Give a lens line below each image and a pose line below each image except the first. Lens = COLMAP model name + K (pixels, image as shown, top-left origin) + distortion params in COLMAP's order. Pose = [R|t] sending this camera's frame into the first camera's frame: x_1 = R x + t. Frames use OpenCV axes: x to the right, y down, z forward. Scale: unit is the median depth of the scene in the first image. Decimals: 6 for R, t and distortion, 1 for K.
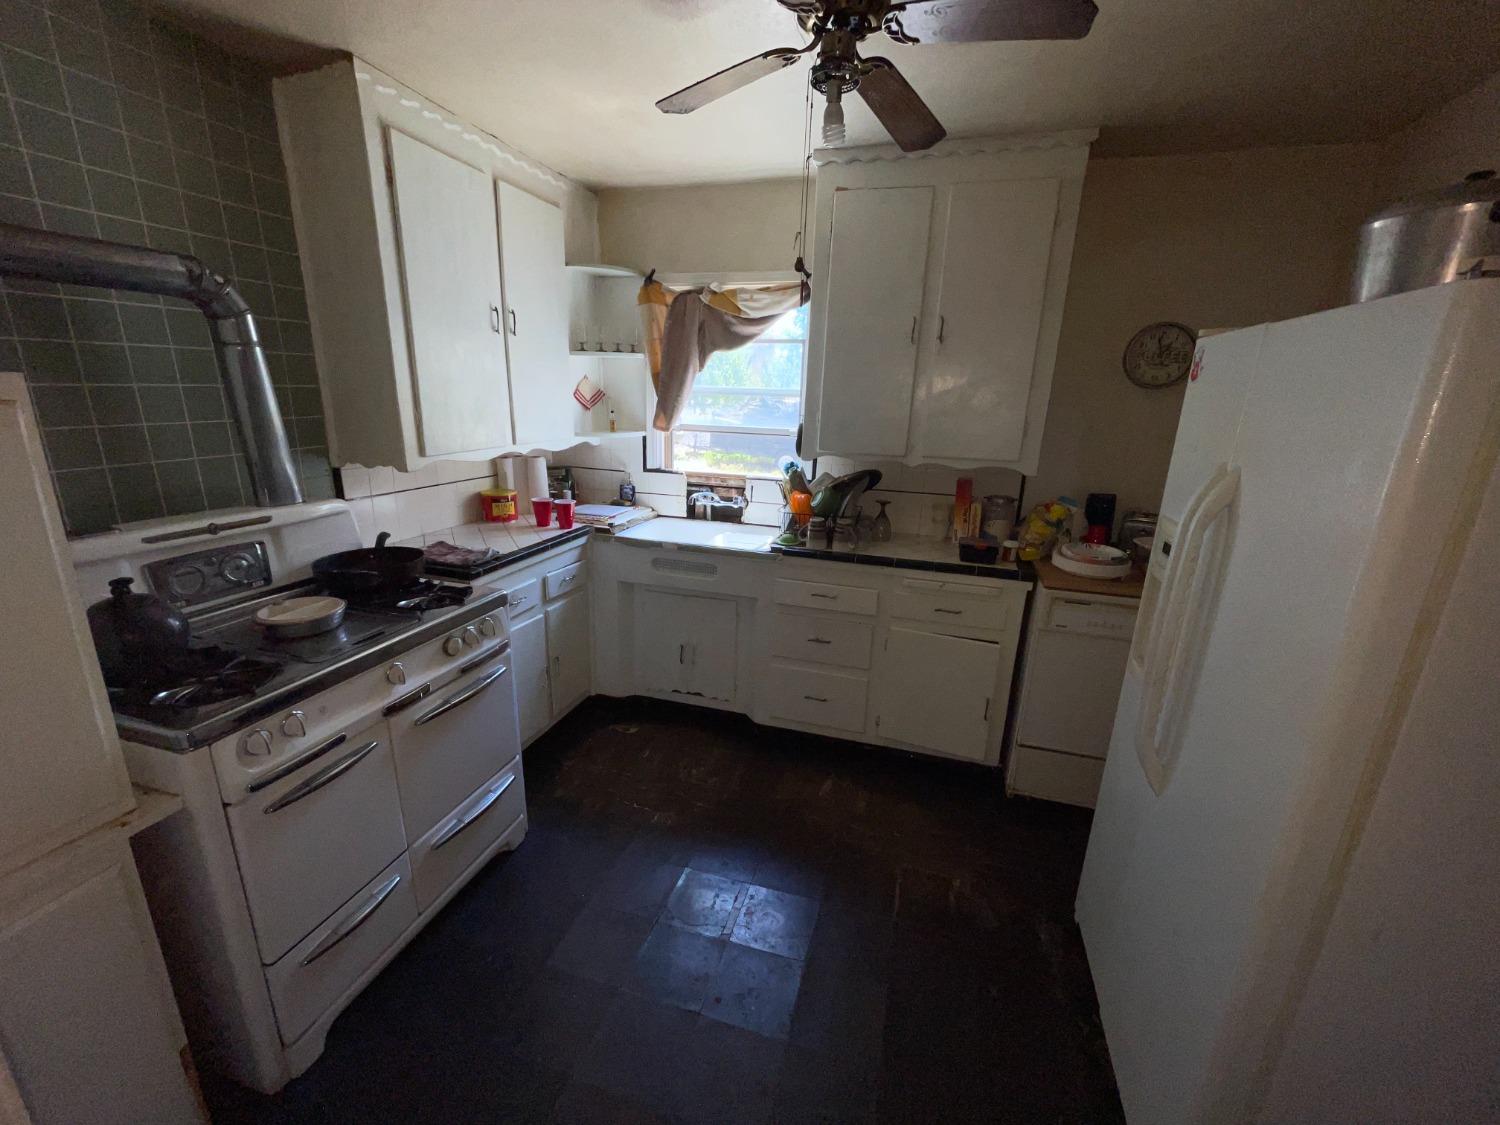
lens RADIAL K [[602.9, 0, 749.6], [0, 602.9, 570.4], [0, 0, 1]] dist [0.000514, -0.000199]
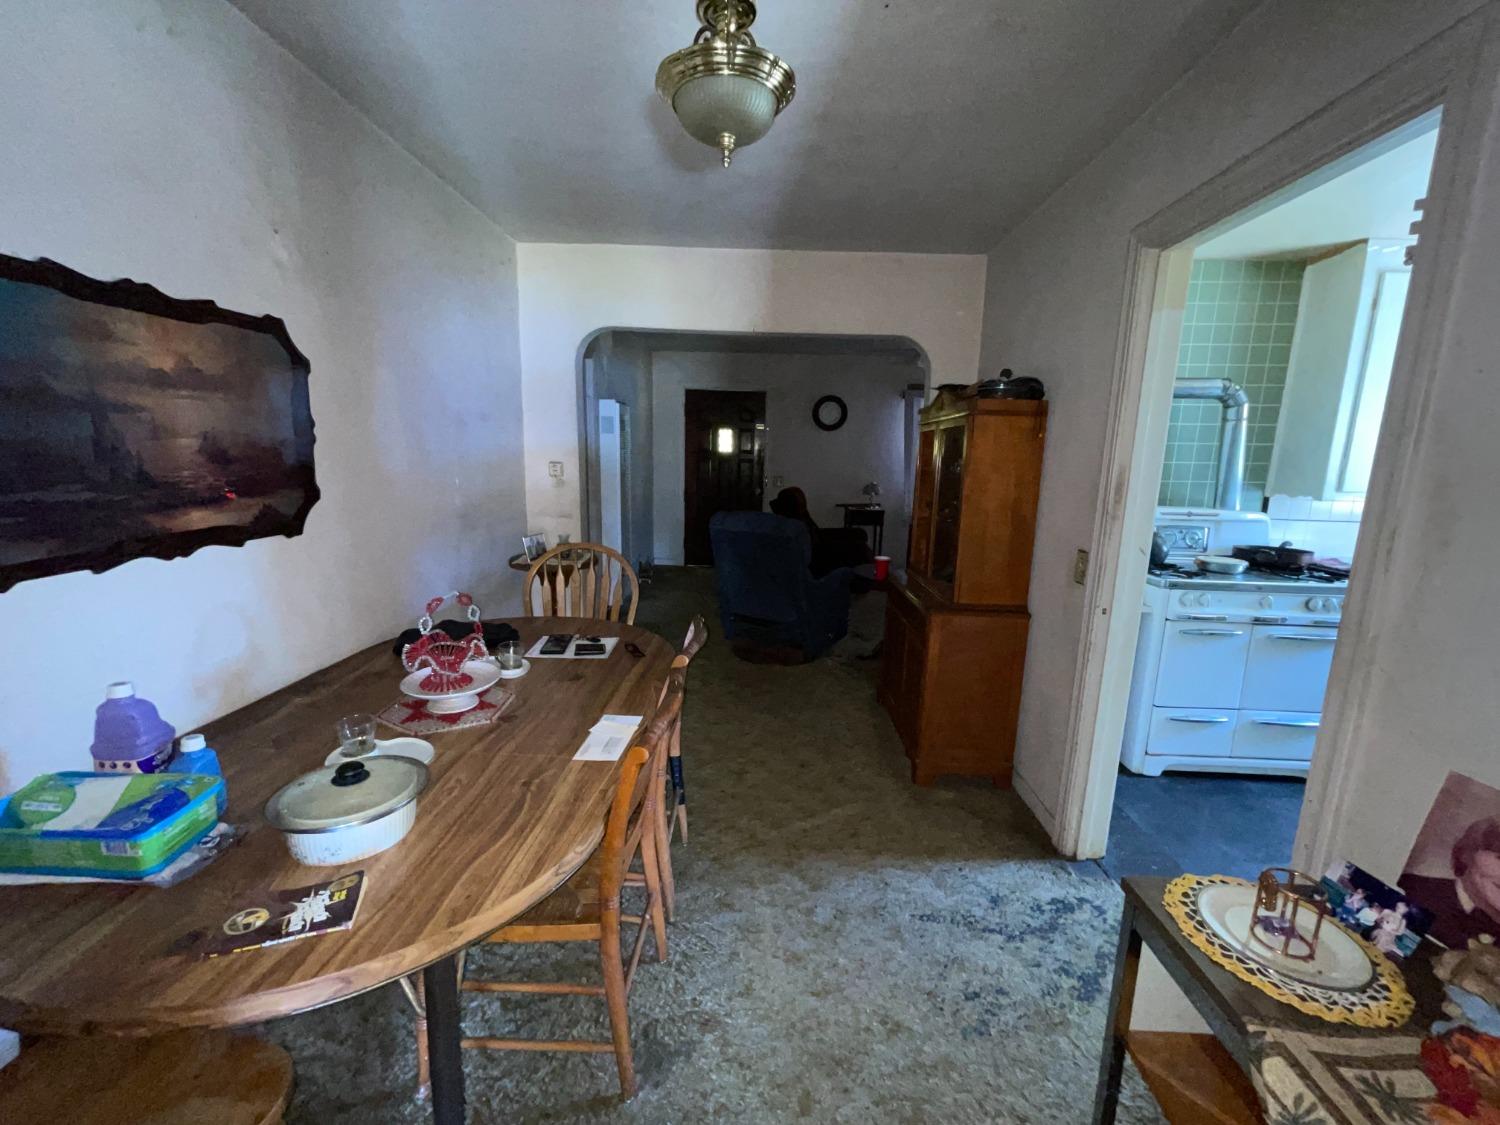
lens RADIAL K [[602.9, 0, 745.9], [0, 602.9, 562.9], [0, 0, 1]] dist [0.000514, -0.000199]
pose [[0.263210, 0.148475, -0.953245, 0.561291], [-0.280387, 0.957208, 0.071671, 0.318000], [0.923095, 0.248413, 0.293577, -0.784834]]
